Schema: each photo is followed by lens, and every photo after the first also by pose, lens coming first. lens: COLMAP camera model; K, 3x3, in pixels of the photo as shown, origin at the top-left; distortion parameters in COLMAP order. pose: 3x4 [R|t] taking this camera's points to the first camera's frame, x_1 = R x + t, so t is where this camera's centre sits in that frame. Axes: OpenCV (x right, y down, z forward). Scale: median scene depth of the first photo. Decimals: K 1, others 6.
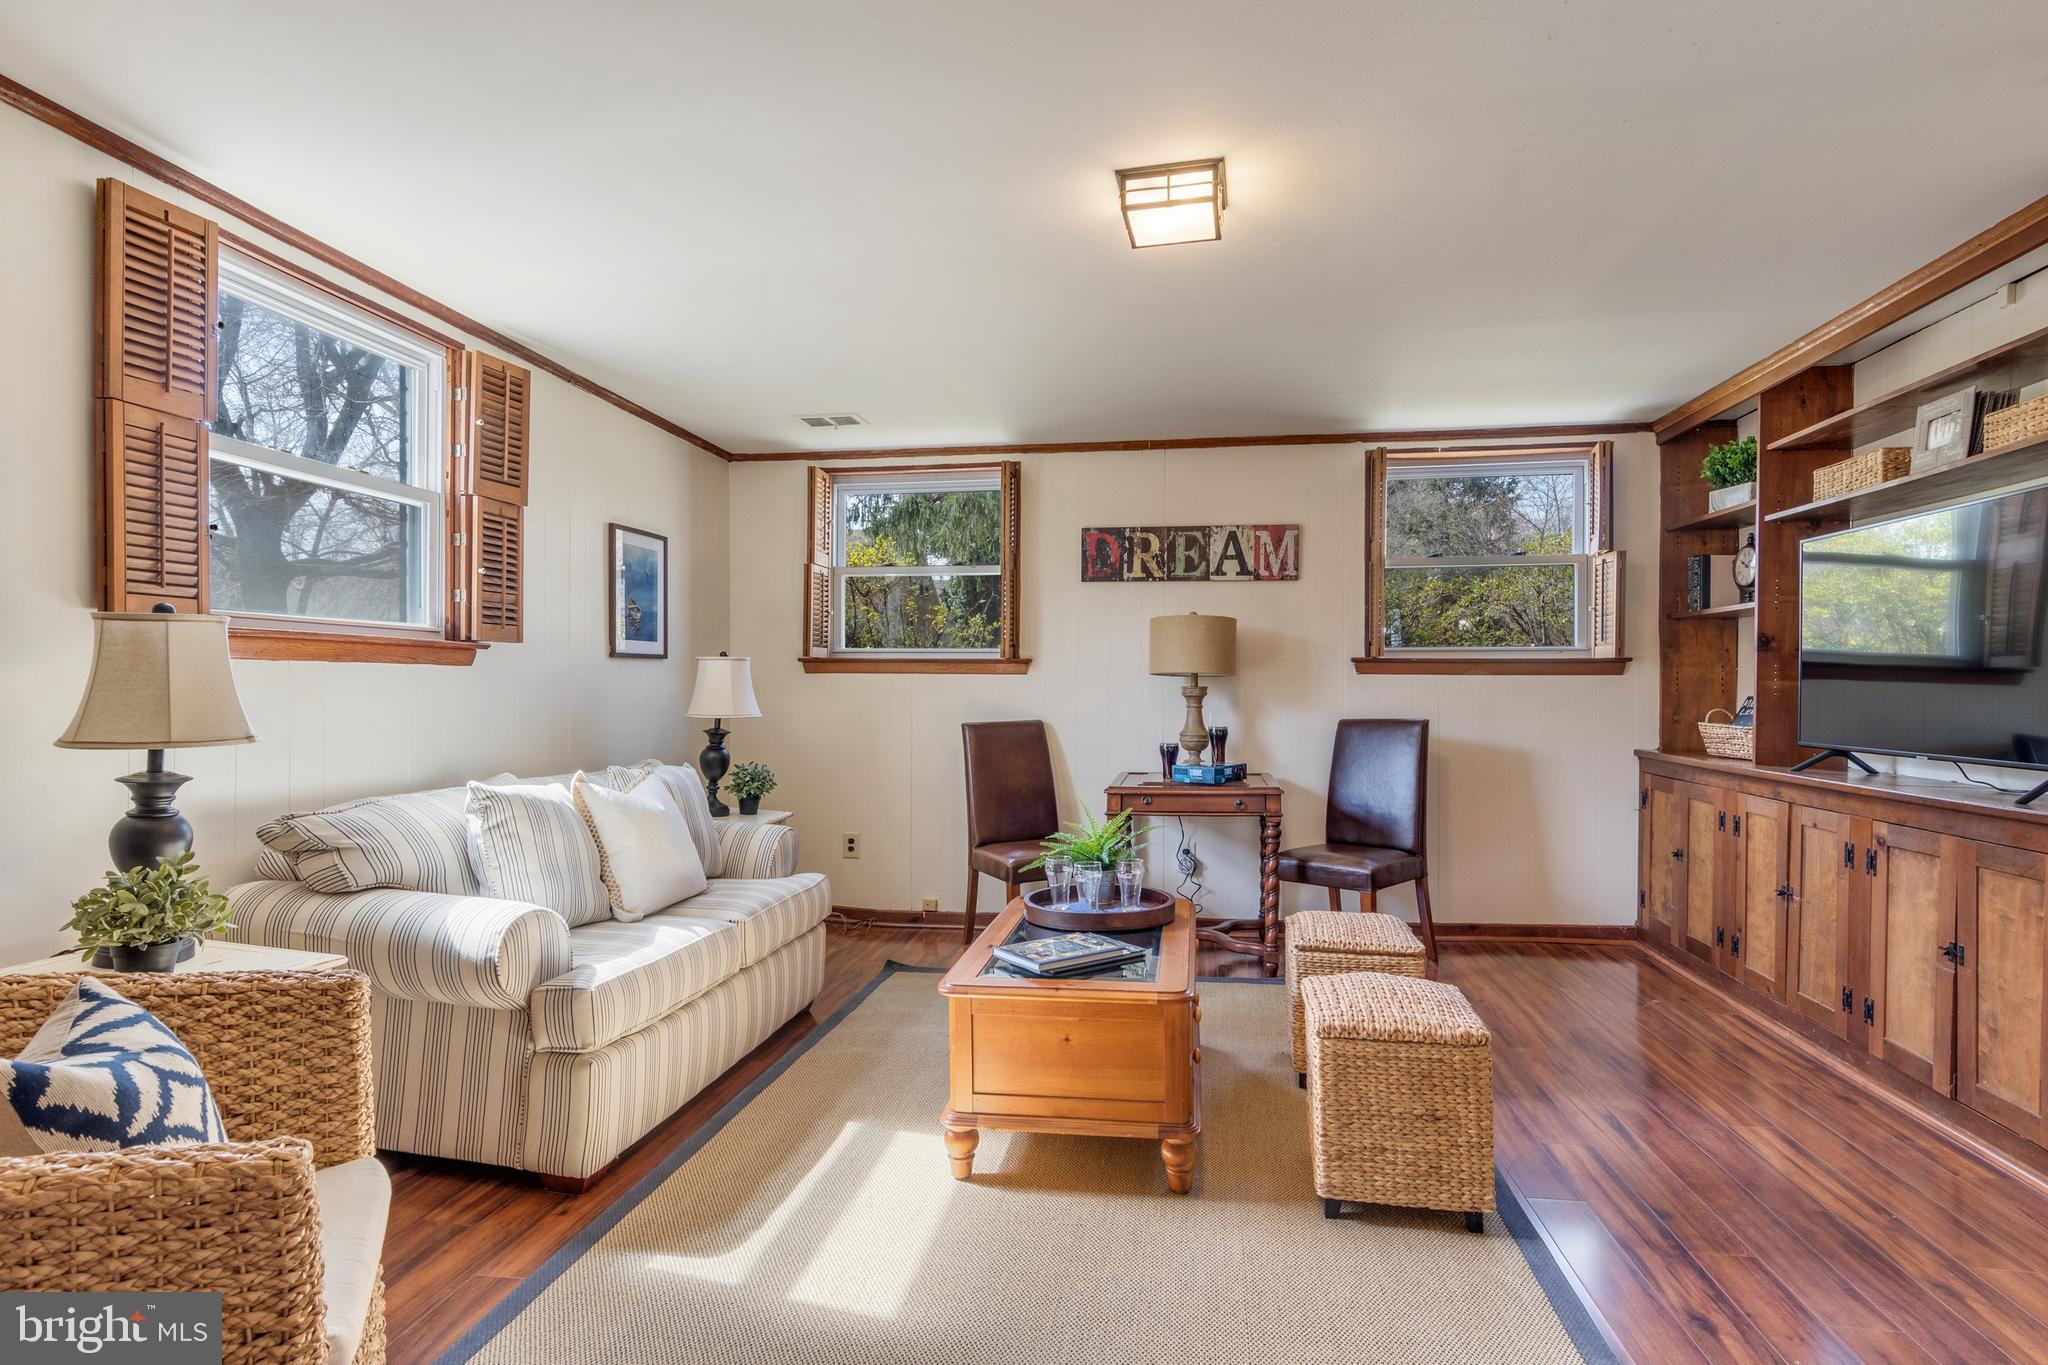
lens RADIAL K [[1037.1, 0, 1021.3], [0, 1037.1, 687.1], [0, 0, 1]] dist [0.007015, -0.004327]
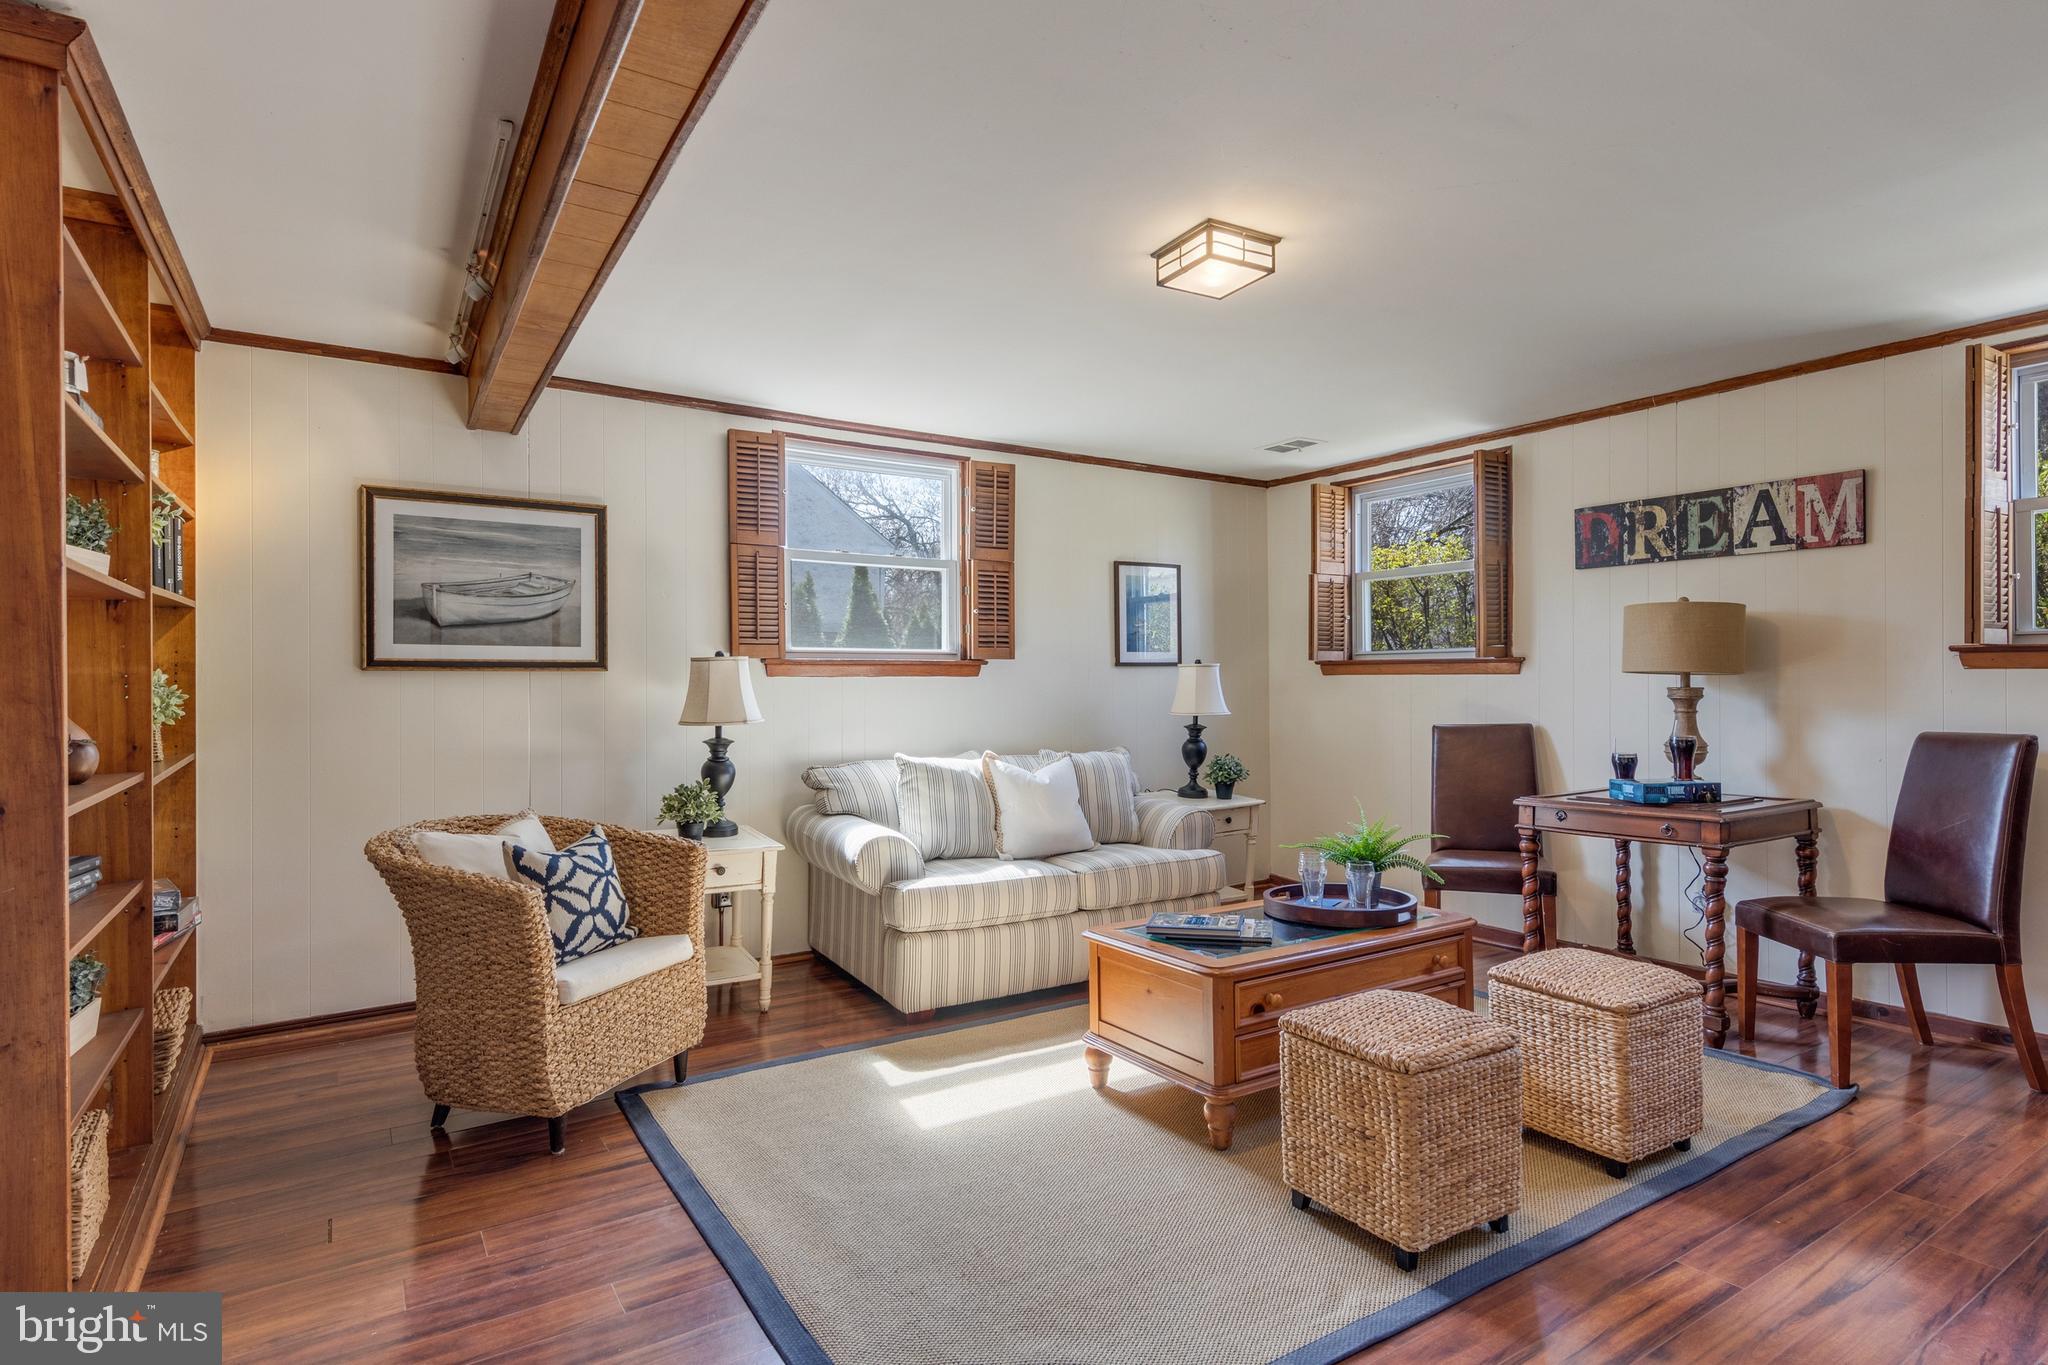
lens RADIAL K [[1037.1, 0, 1017.3], [0, 1037.1, 688.1], [0, 0, 1]] dist [0.007015, -0.004327]
pose [[0.673442, -0.002554, -0.739236, 0.428831], [0.006879, 0.999972, 0.002812, -0.005983], [0.739208, -0.006978, 0.673441, 0.047852]]
